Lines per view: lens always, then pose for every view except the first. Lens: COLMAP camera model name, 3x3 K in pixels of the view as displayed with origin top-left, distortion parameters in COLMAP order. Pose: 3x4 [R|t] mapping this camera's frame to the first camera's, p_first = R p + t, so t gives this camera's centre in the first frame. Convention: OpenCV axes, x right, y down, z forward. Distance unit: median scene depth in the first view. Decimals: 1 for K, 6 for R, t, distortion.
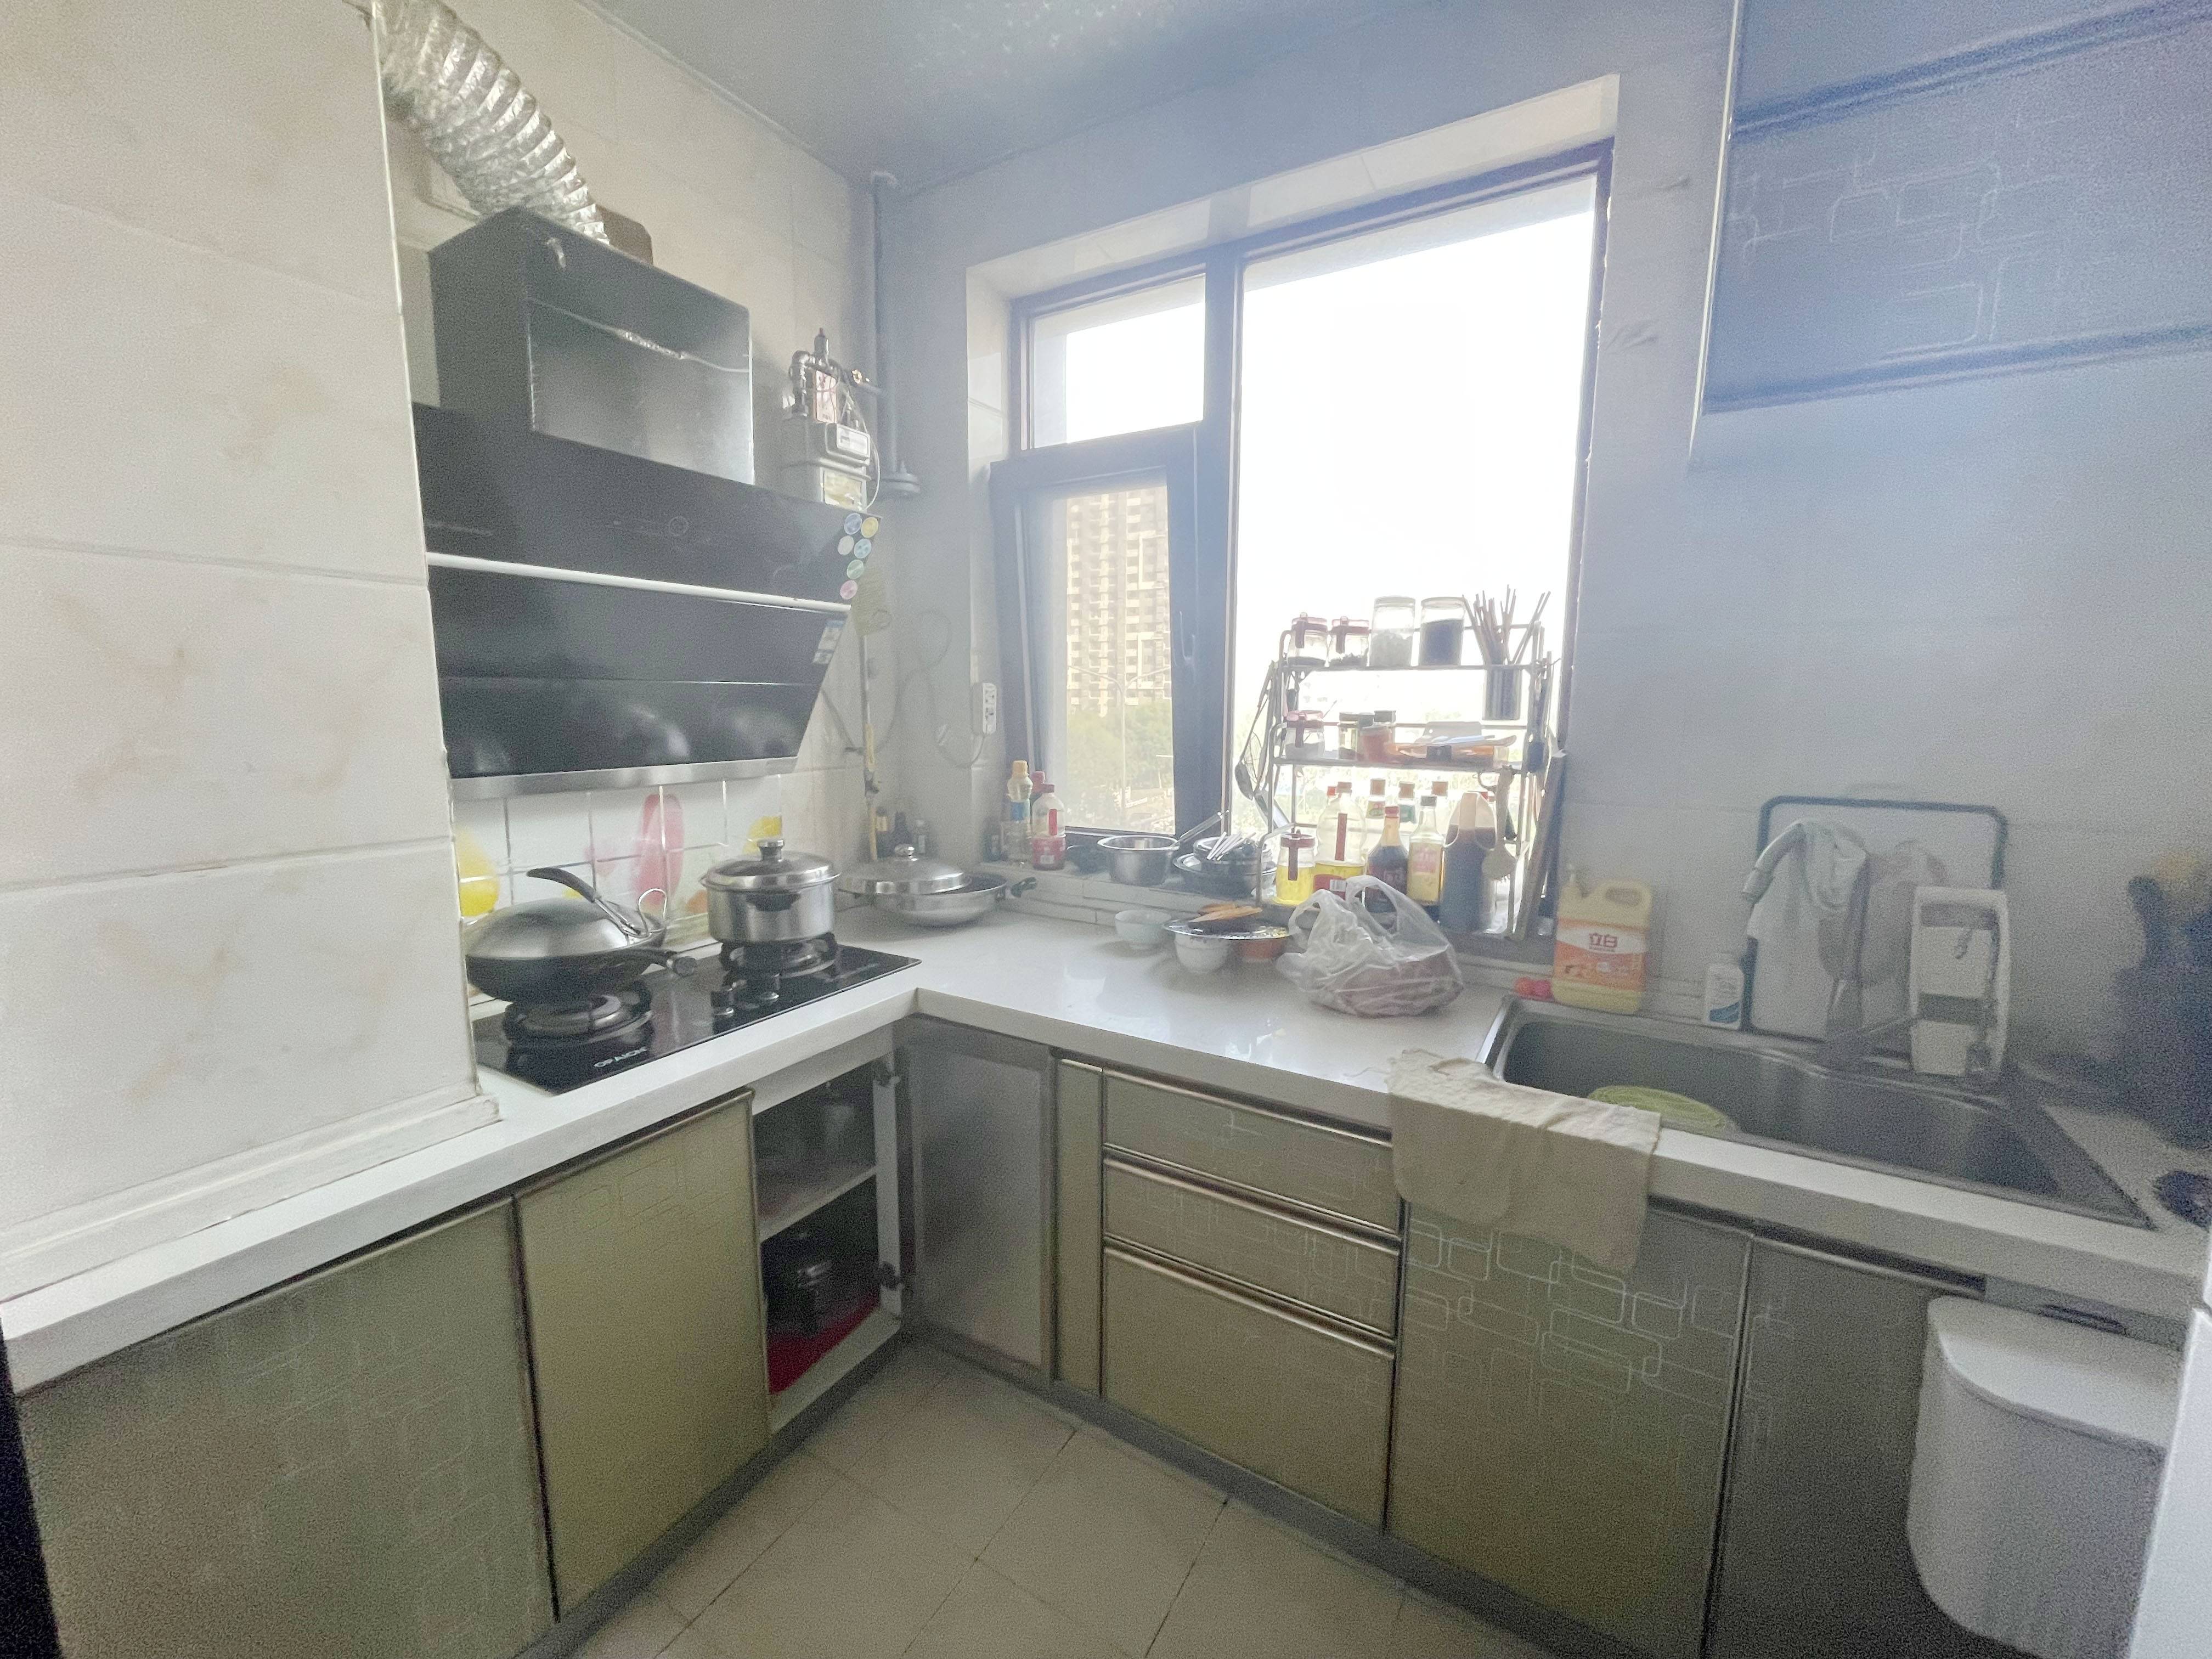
lens RADIAL K [[889.4, 0, 1109.6], [0, 889.4, 822.5], [0, 0, 1]] dist [-0.001993, -0.000860]
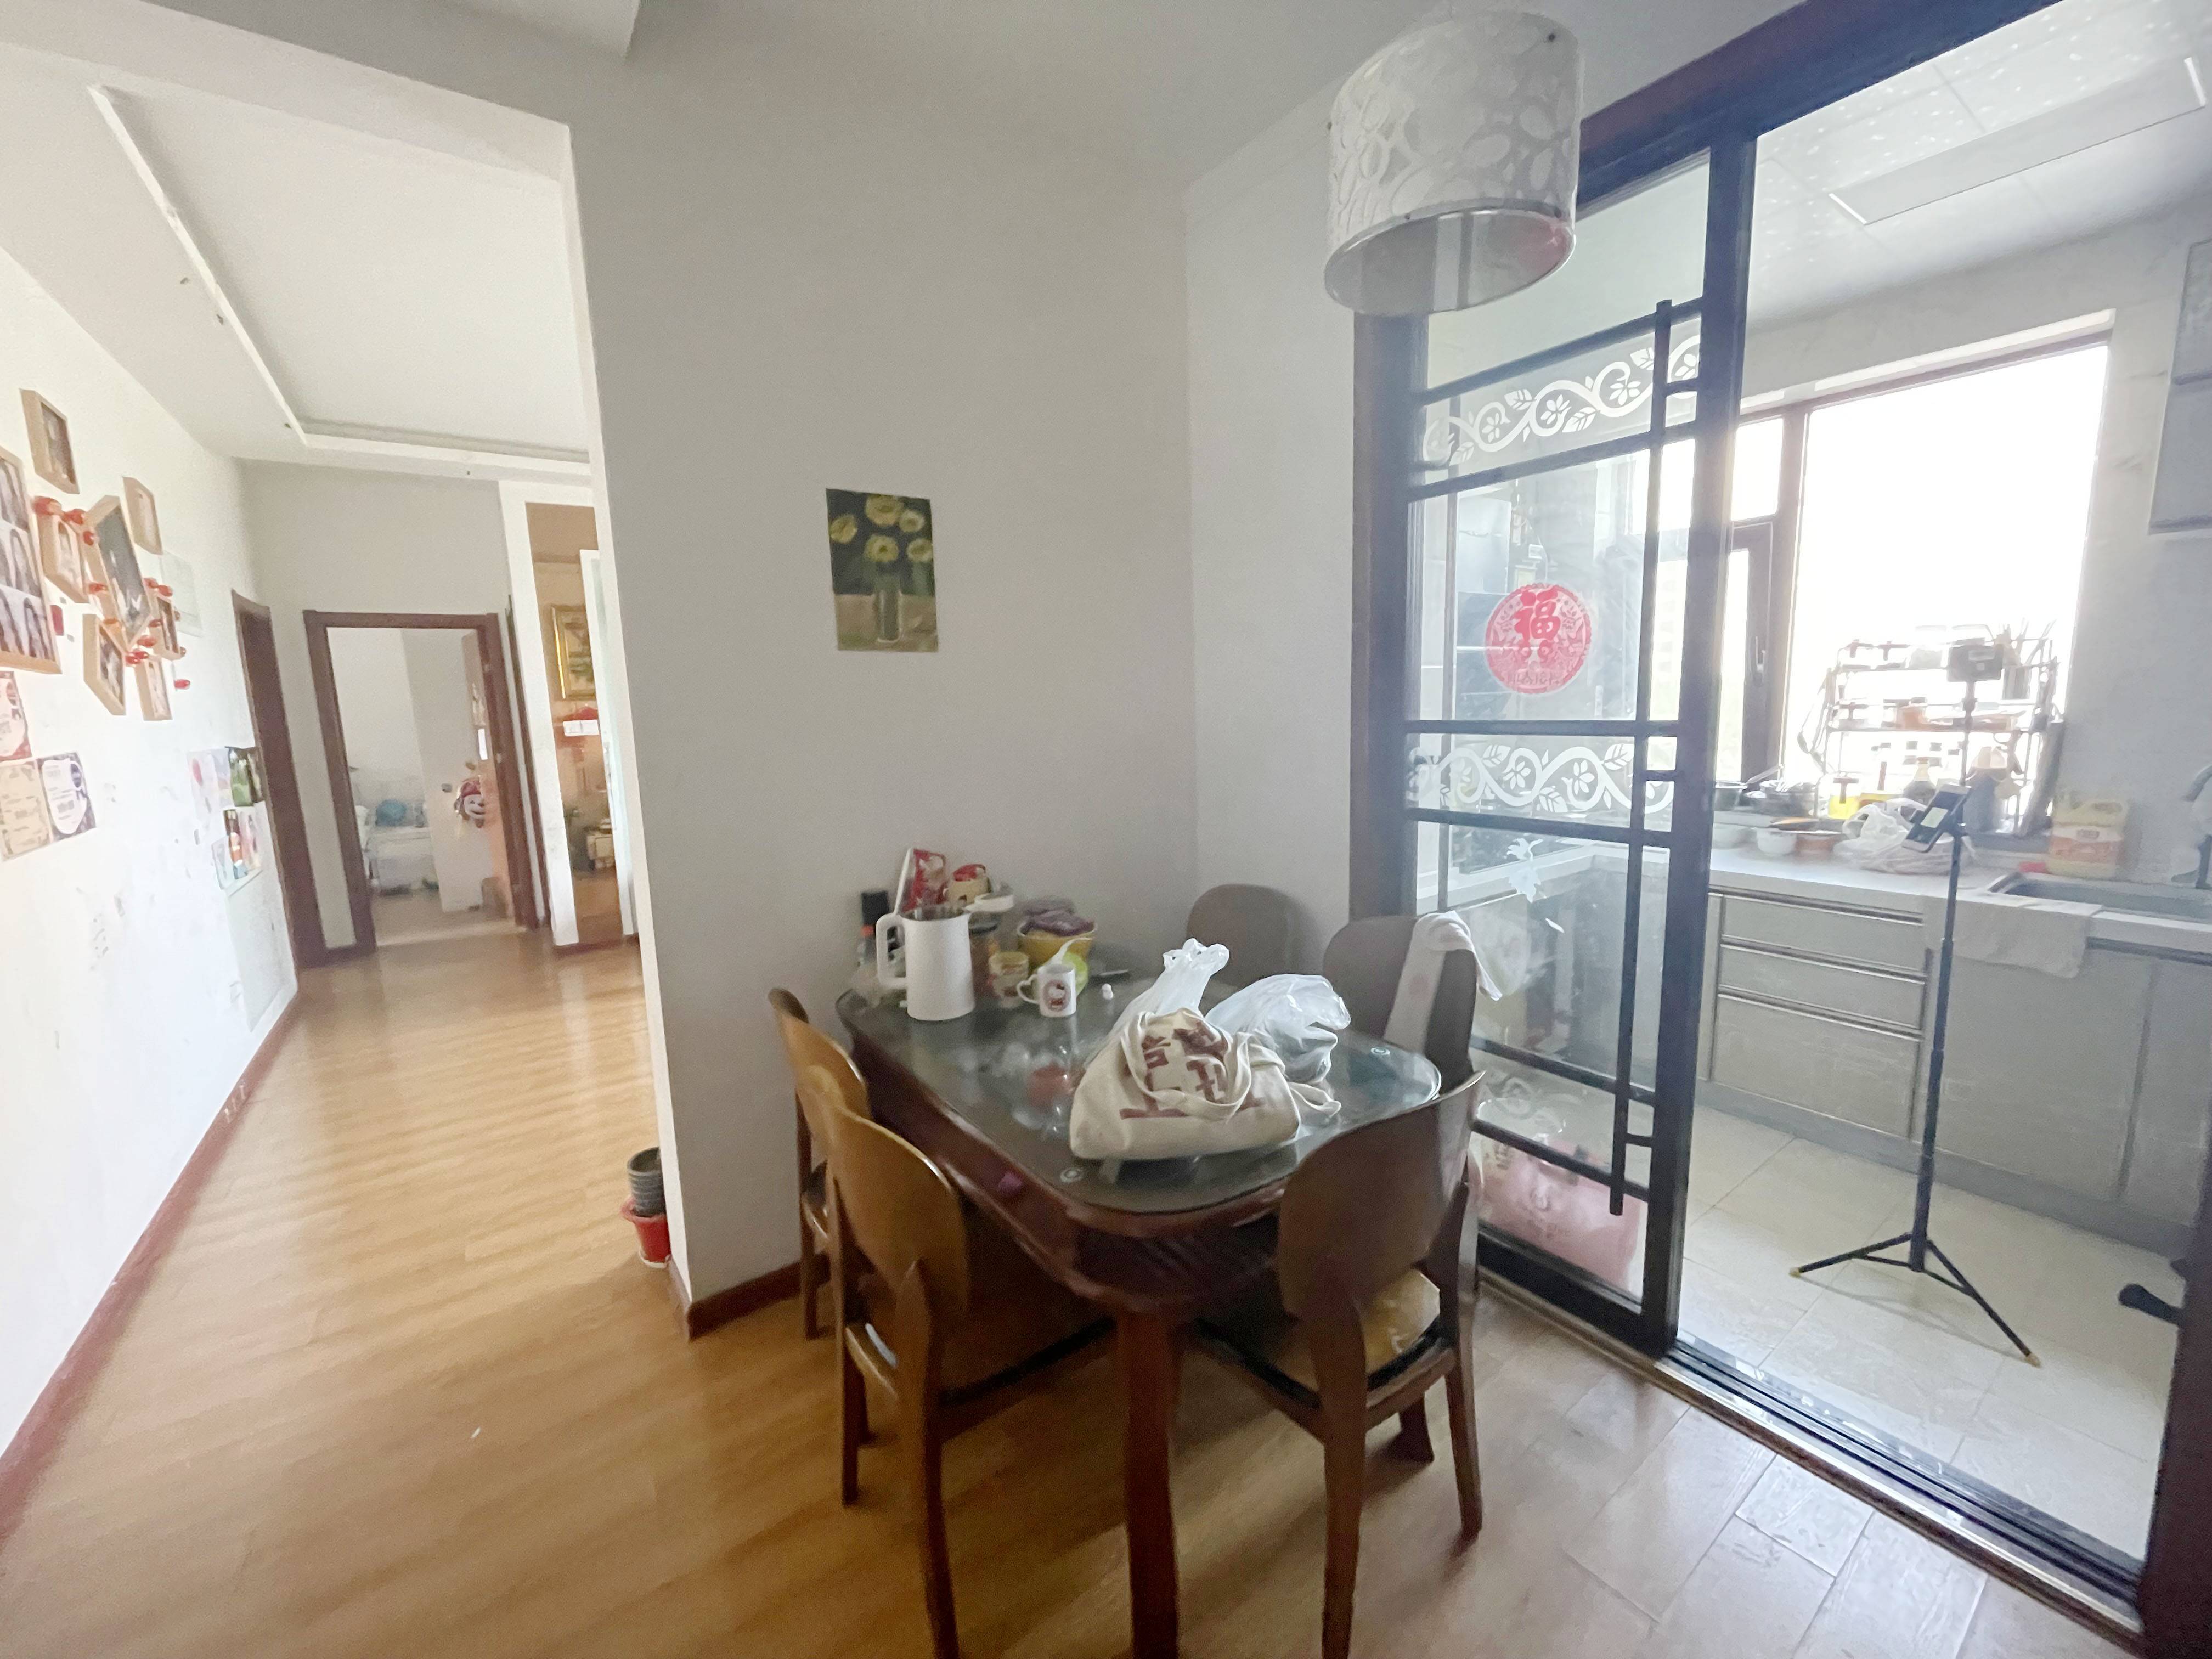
lens RADIAL K [[889.4, 0, 1105.3], [0, 889.4, 837.6], [0, 0, 1]] dist [-0.001993, -0.000860]
pose [[0.914801, 0.028922, -0.402869, -0.394231], [-0.018968, 0.999409, 0.028676, 0.113417], [0.403460, -0.018592, 0.914808, -1.090920]]
